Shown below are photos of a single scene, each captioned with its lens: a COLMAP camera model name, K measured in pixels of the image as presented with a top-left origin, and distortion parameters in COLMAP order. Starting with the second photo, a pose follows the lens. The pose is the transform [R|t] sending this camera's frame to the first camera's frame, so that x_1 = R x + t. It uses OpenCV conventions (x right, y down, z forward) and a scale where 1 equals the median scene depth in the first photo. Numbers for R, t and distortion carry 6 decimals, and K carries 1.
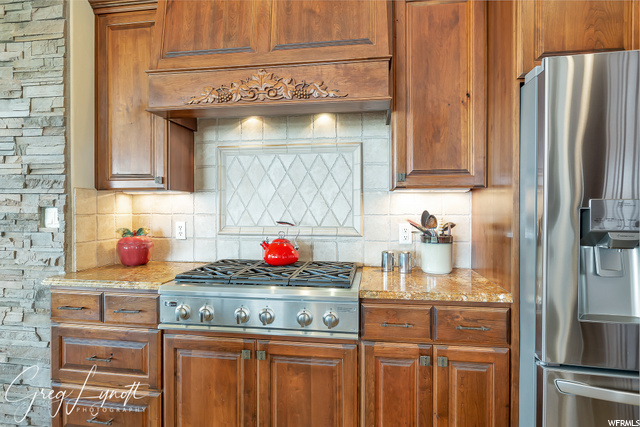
lens RADIAL K [[377.1, 0, 320.0], [0, 377.1, 213.5], [0, 0, 1]] dist [-0.002624, -0.000520]
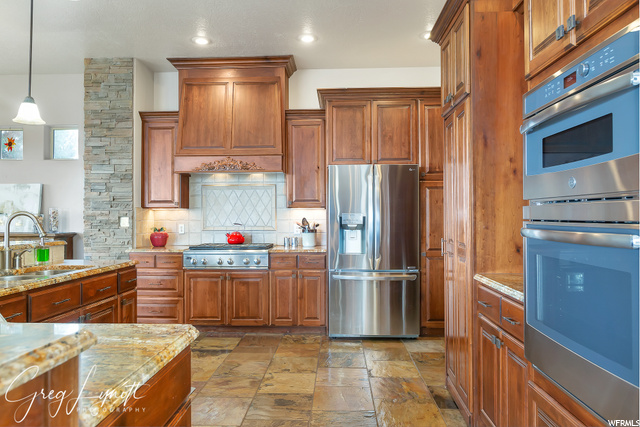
lens RADIAL K [[440.8, 0, 320.0], [0, 440.8, 213.5], [0, 0, 1]] dist [0.003438, 0.000481]
pose [[0.994425, -0.002601, 0.105419, 0.107865], [0.005337, 0.999656, -0.025679, 0.033698], [-0.105316, 0.026098, 0.994096, -1.551266]]
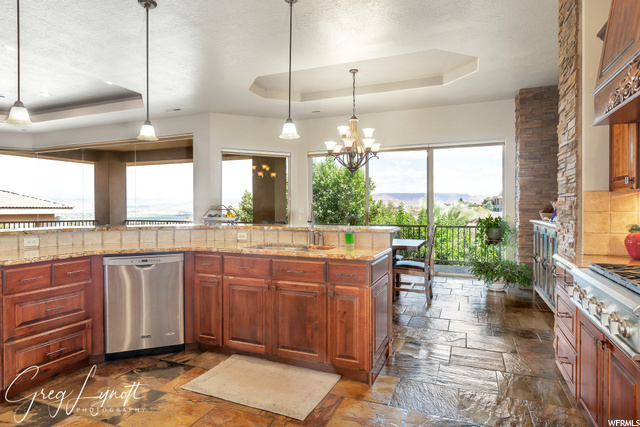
lens RADIAL K [[377.1, 0, 320.0], [0, 377.1, 213.5], [0, 0, 1]] dist [-0.002624, -0.000520]
pose [[-0.226019, 0.015295, -0.974003, 0.865516], [-0.012043, 0.999756, 0.018494, -0.002447], [0.974049, 0.015910, -0.225779, 0.395167]]
